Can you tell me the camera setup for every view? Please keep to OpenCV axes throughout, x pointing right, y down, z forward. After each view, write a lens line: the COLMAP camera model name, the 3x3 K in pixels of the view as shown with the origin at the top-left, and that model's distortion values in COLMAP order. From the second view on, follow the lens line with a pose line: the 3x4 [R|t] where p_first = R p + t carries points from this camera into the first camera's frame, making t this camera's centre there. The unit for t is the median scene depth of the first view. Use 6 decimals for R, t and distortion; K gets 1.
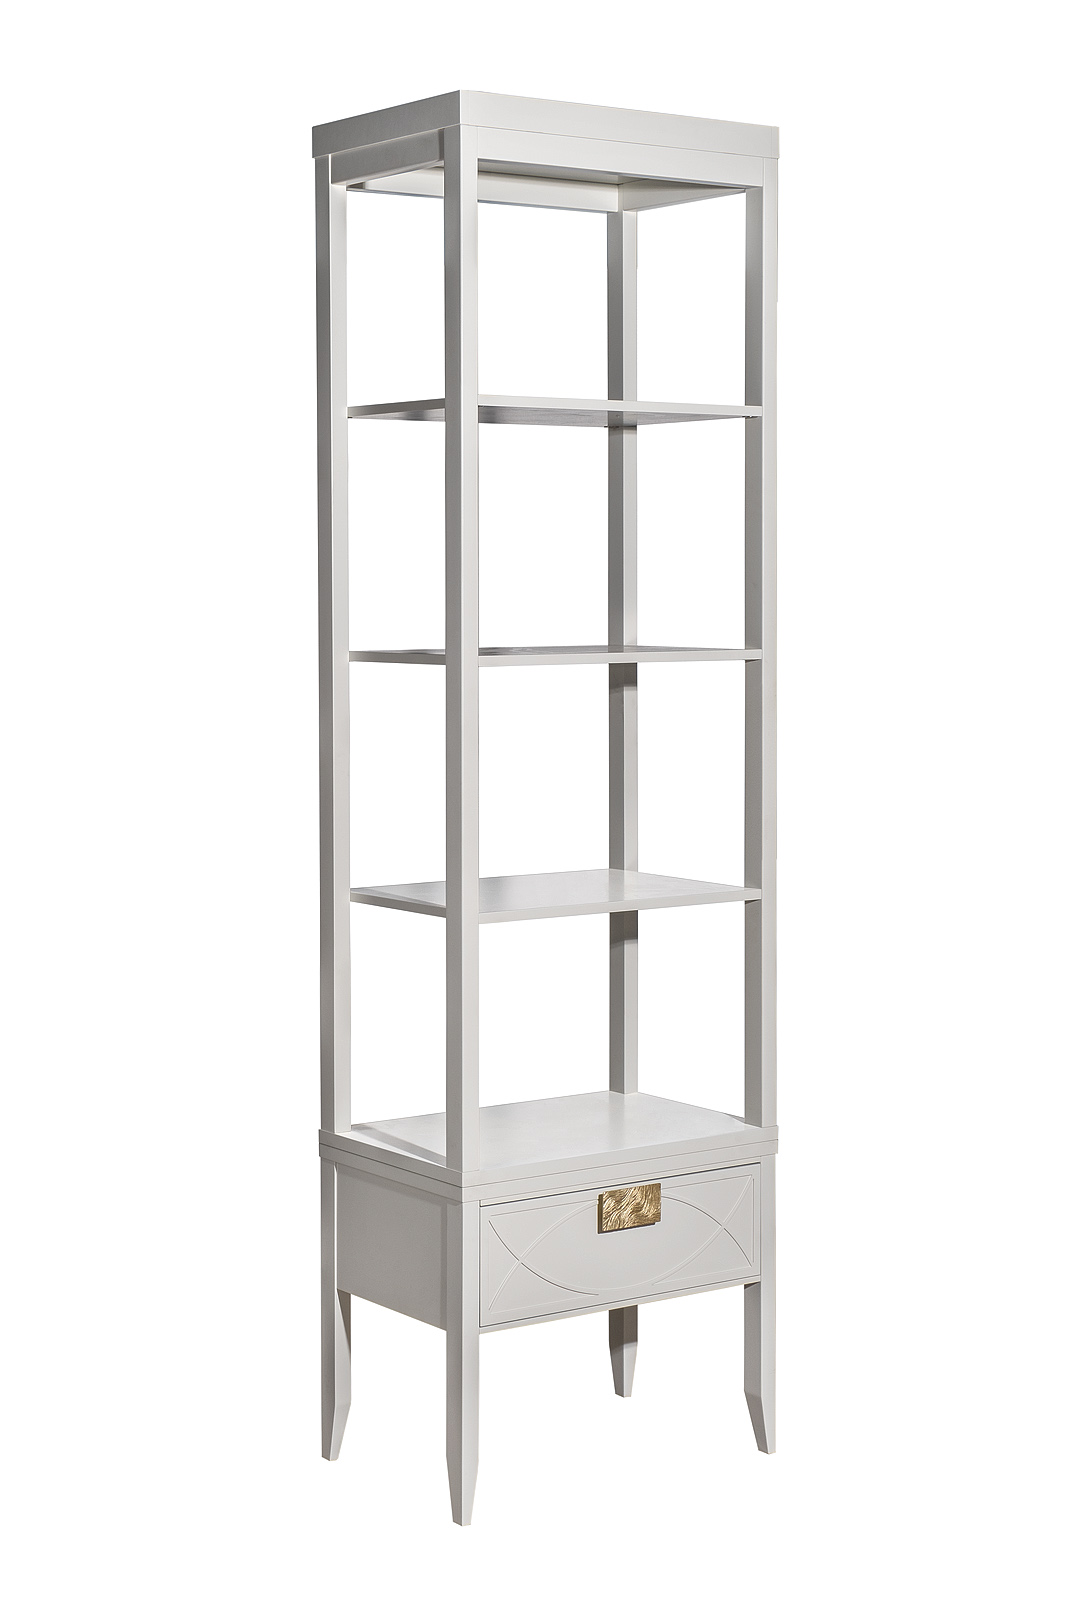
lens RADIAL K [[2876.4, 0, 515.3], [0, 2876.4, 766.6], [0, 0, 1]] dist [0.018043, 0.000000]
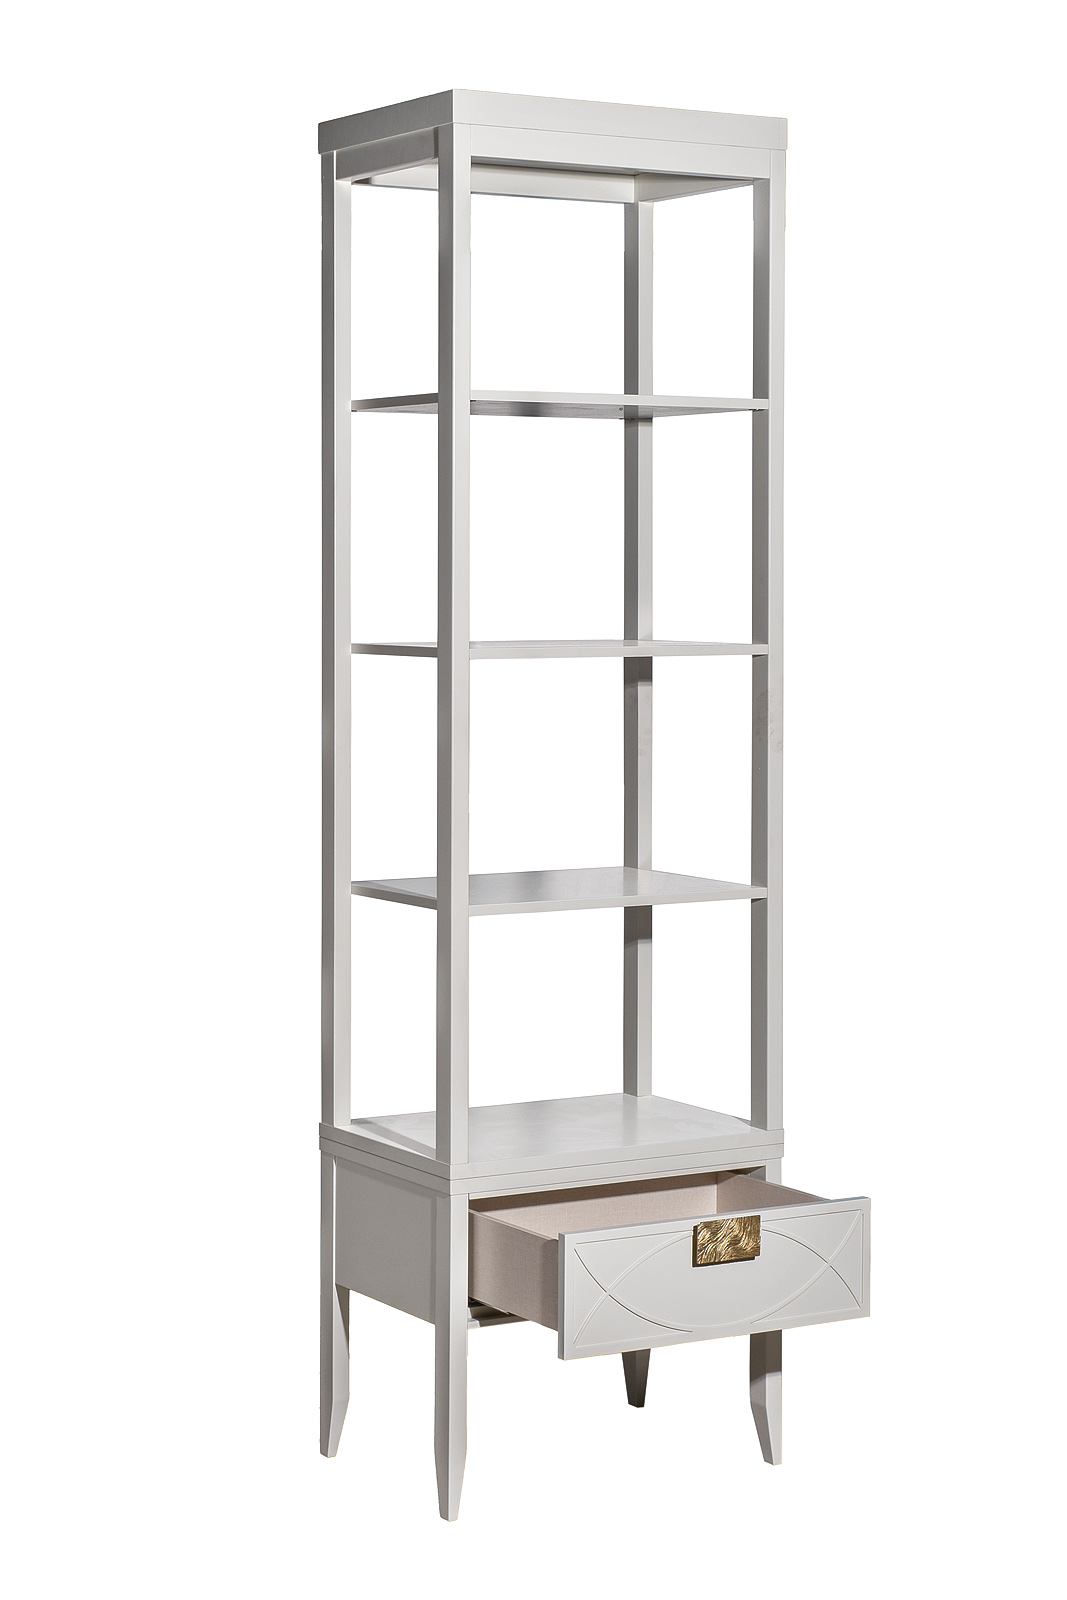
lens RADIAL K [[3215.9, 0, 449.2], [0, 3215.9, 721.4], [0, 0, 1]] dist [0.005310, 0.000000]
pose [[0.995811, 0.008162, -0.091073, 0.077182], [-0.009977, 0.999760, -0.019491, 0.008268], [0.090892, 0.020318, 0.995653, -0.108777]]
